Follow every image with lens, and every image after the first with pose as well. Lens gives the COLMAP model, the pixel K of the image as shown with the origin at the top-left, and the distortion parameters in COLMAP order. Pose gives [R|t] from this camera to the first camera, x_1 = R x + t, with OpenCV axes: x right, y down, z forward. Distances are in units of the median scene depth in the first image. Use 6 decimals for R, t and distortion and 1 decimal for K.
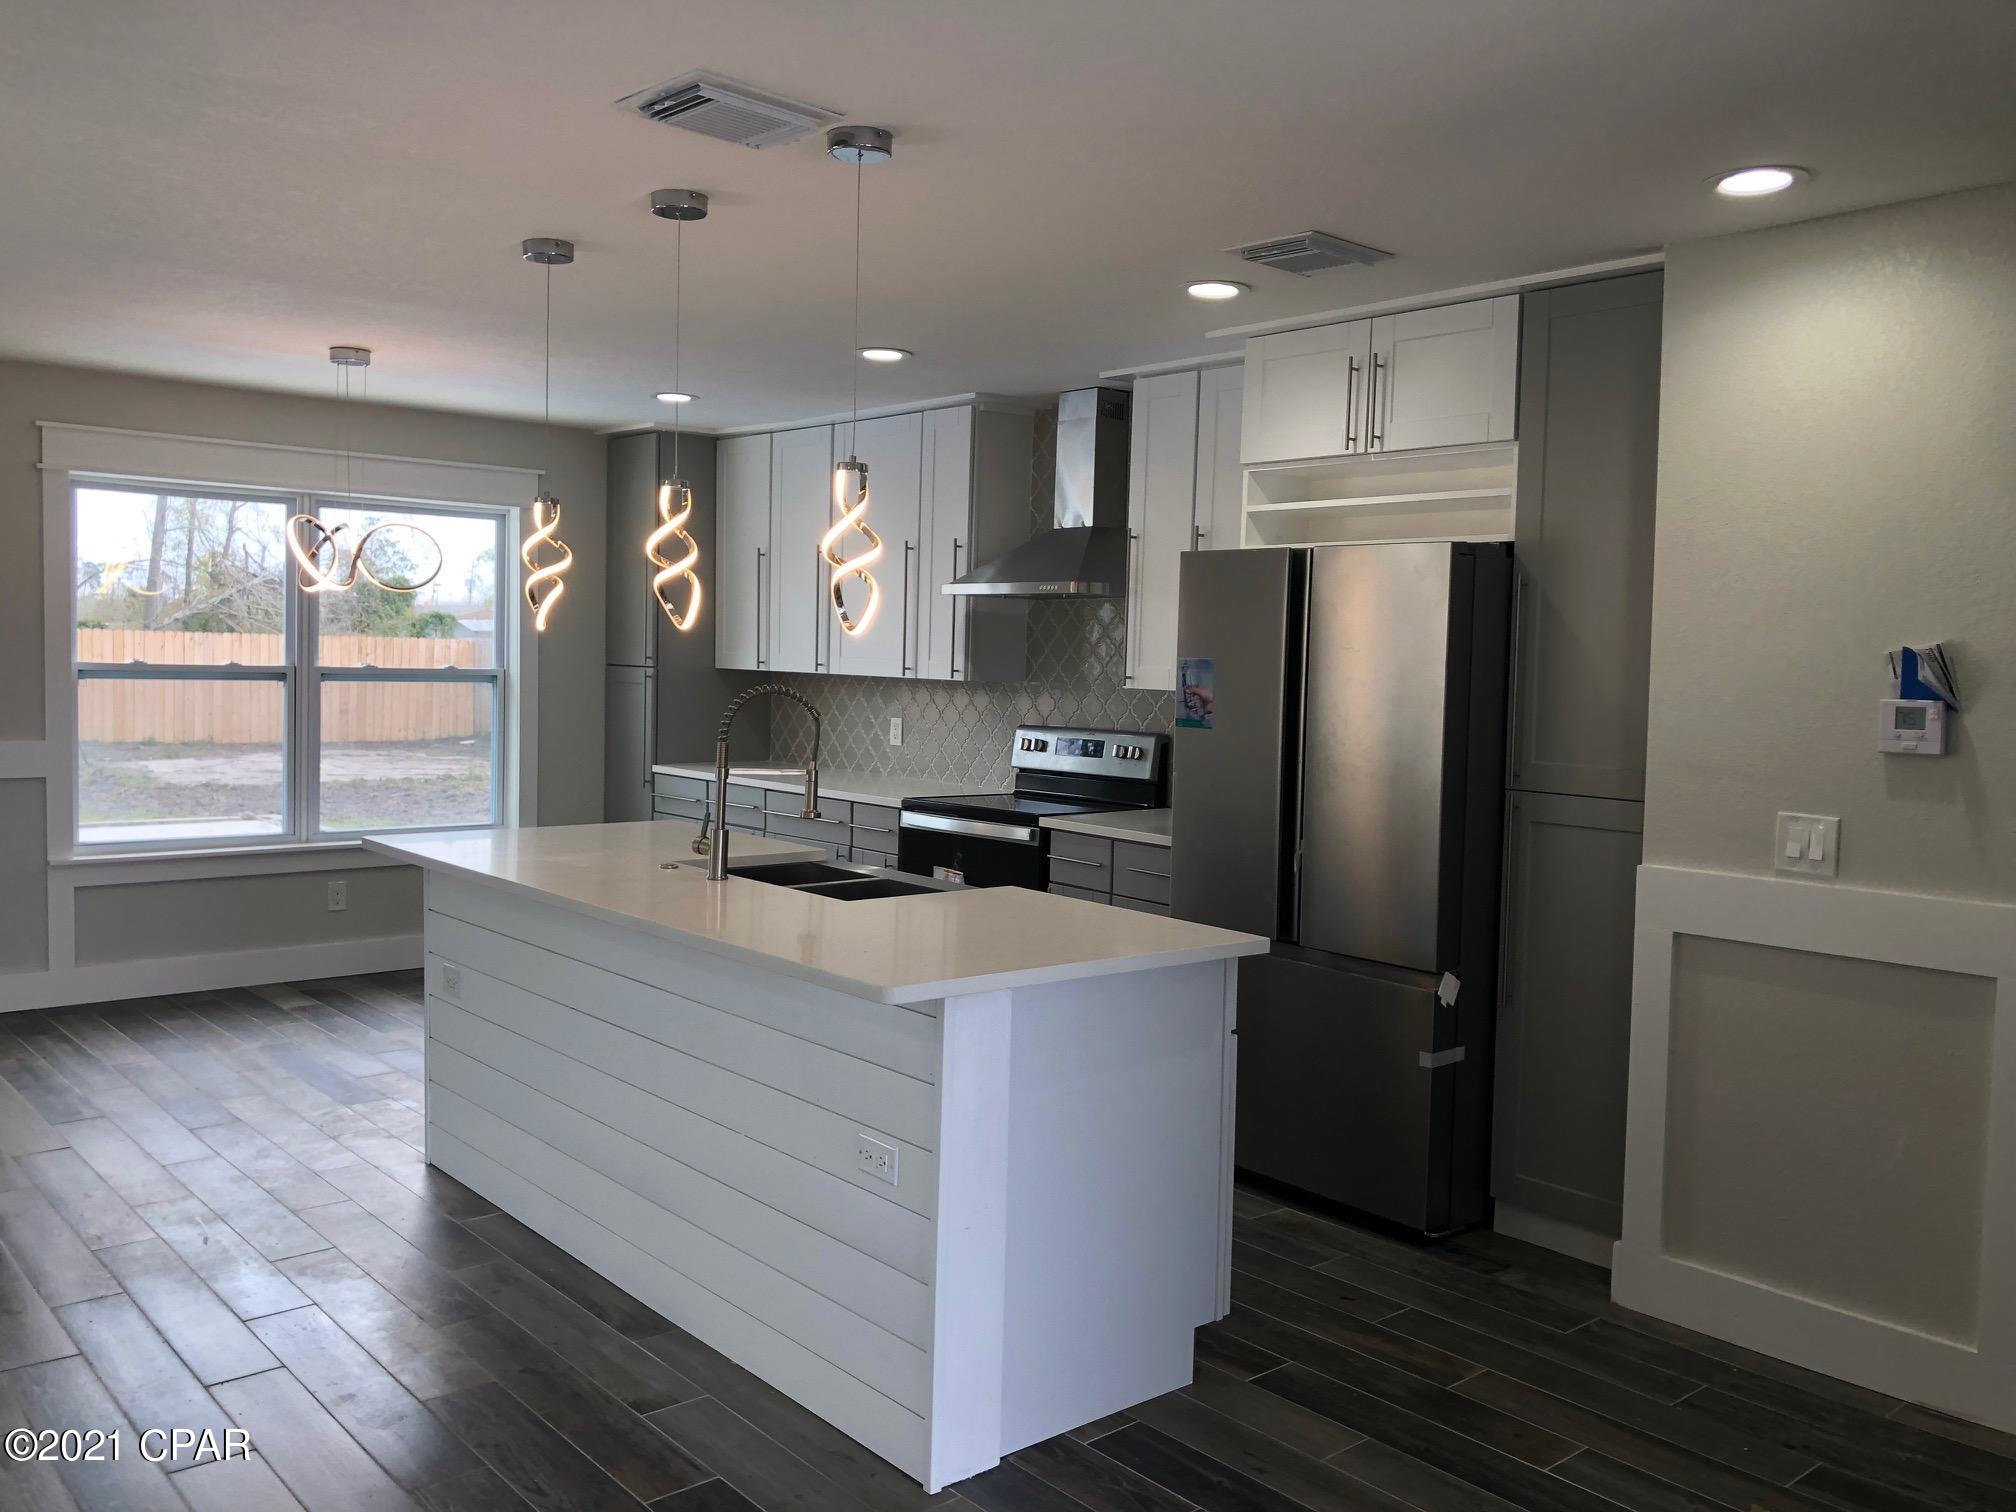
lens RADIAL K [[1665.9, 0, 990.4], [0, 1665.9, 737.9], [0, 0, 1]] dist [0.062191, -0.071917]
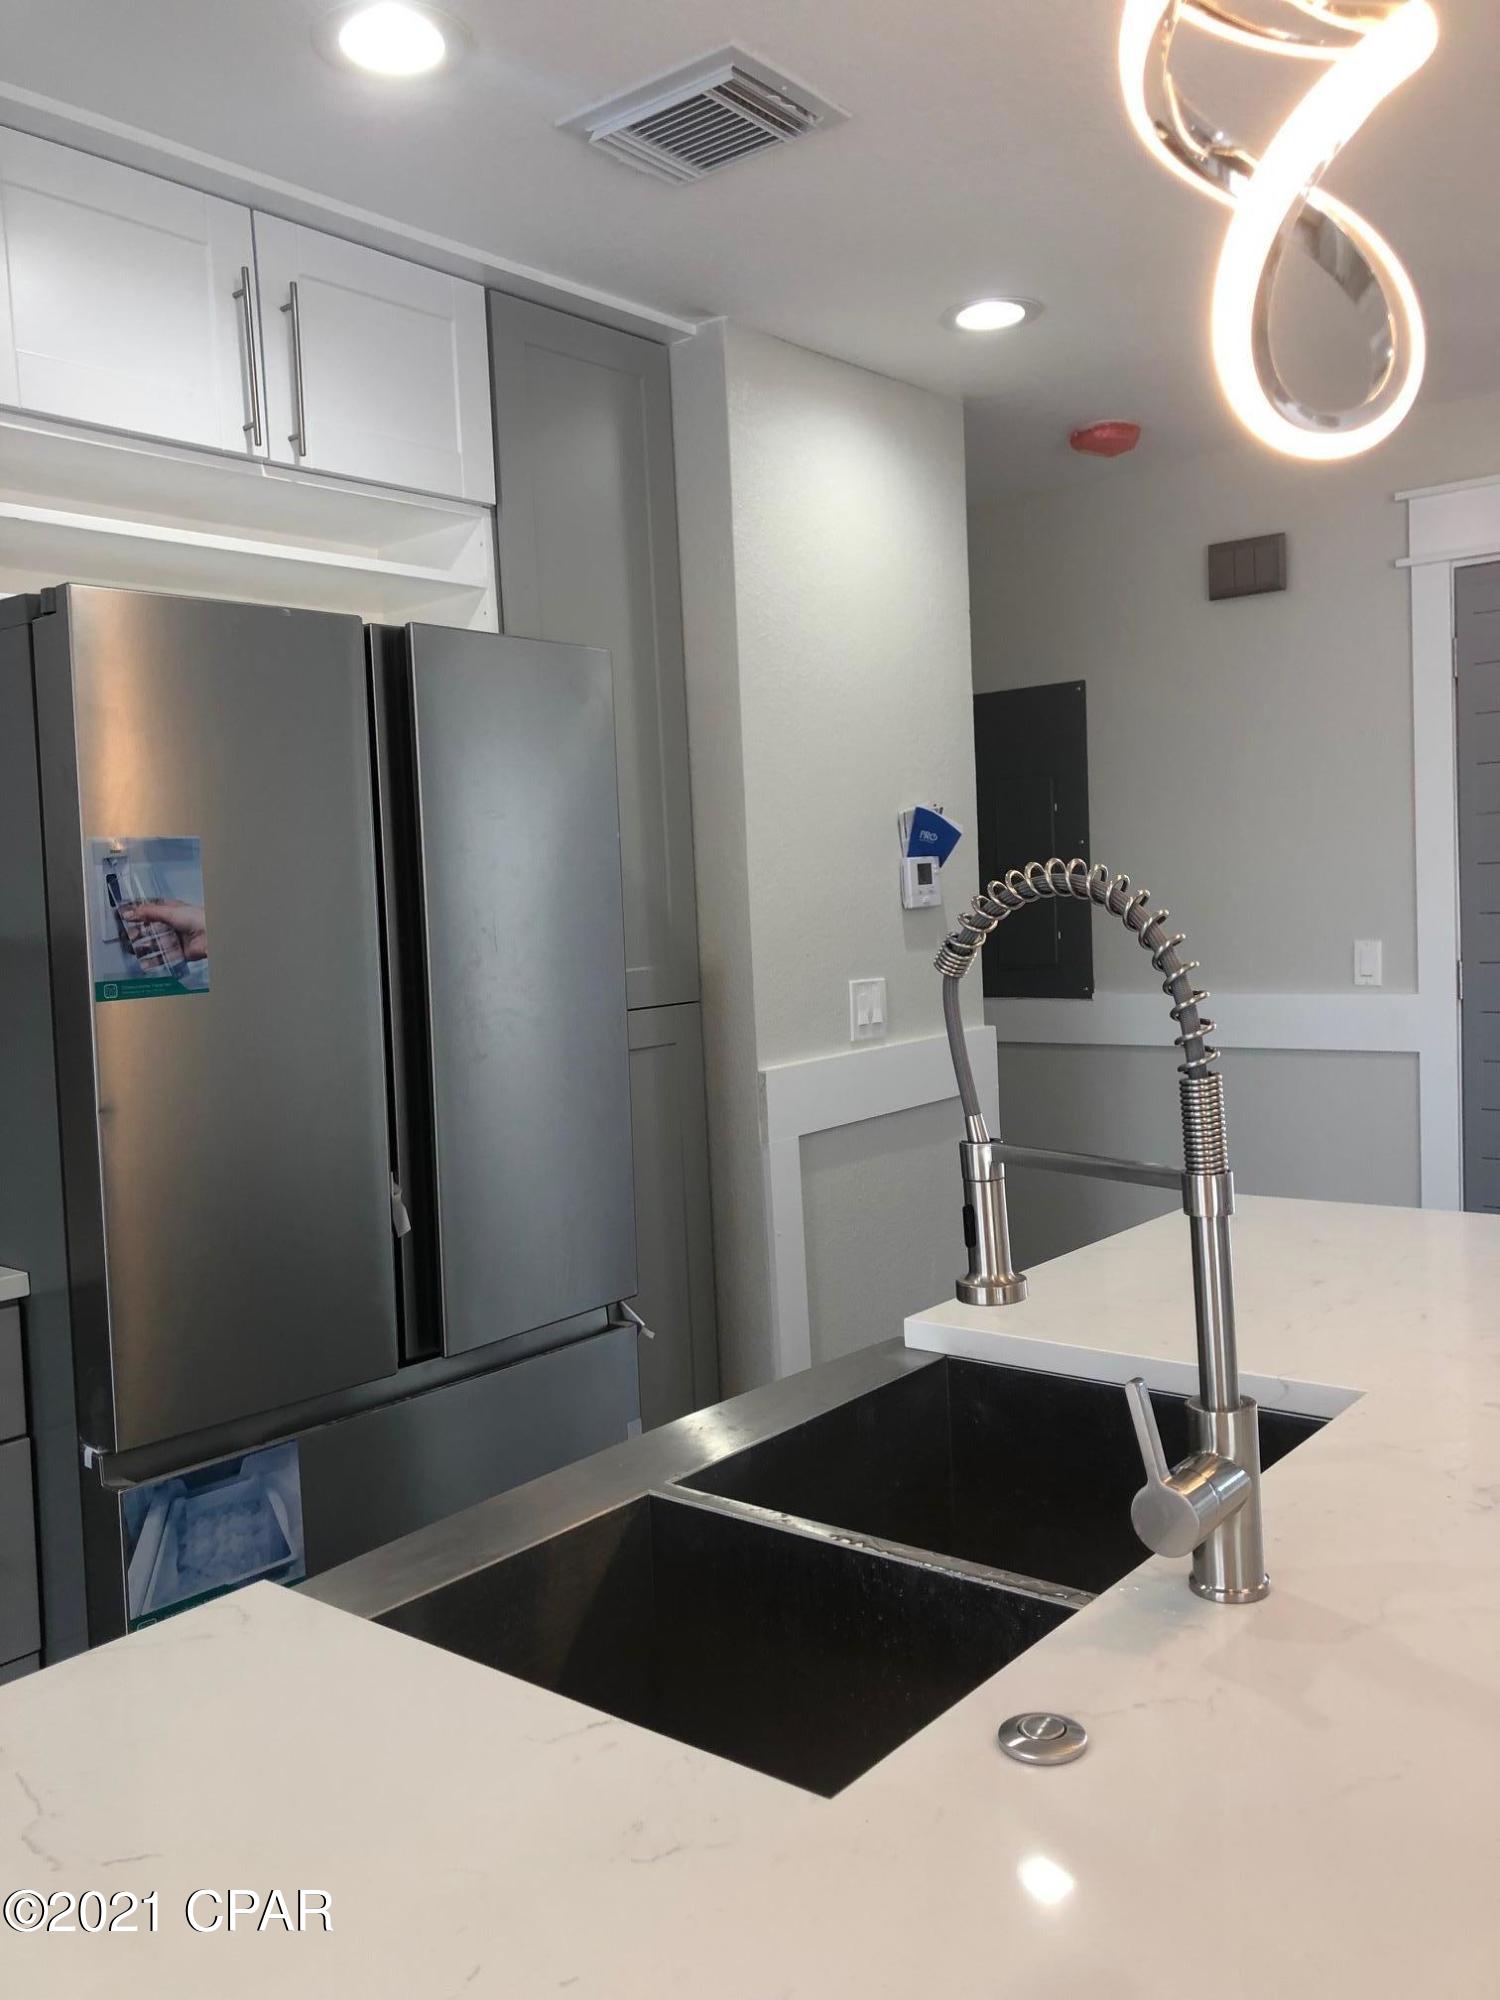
lens RADIAL K [[1652.6, 0, 769.9], [0, 1652.6, 1003.7], [0, 0, 1]] dist [0.062191, -0.071917]
pose [[-0.185410, -0.081908, 0.979242, -0.256316], [0.096435, 0.990193, 0.101083, -0.024848], [-0.977918, 0.113175, -0.175693, 0.696601]]
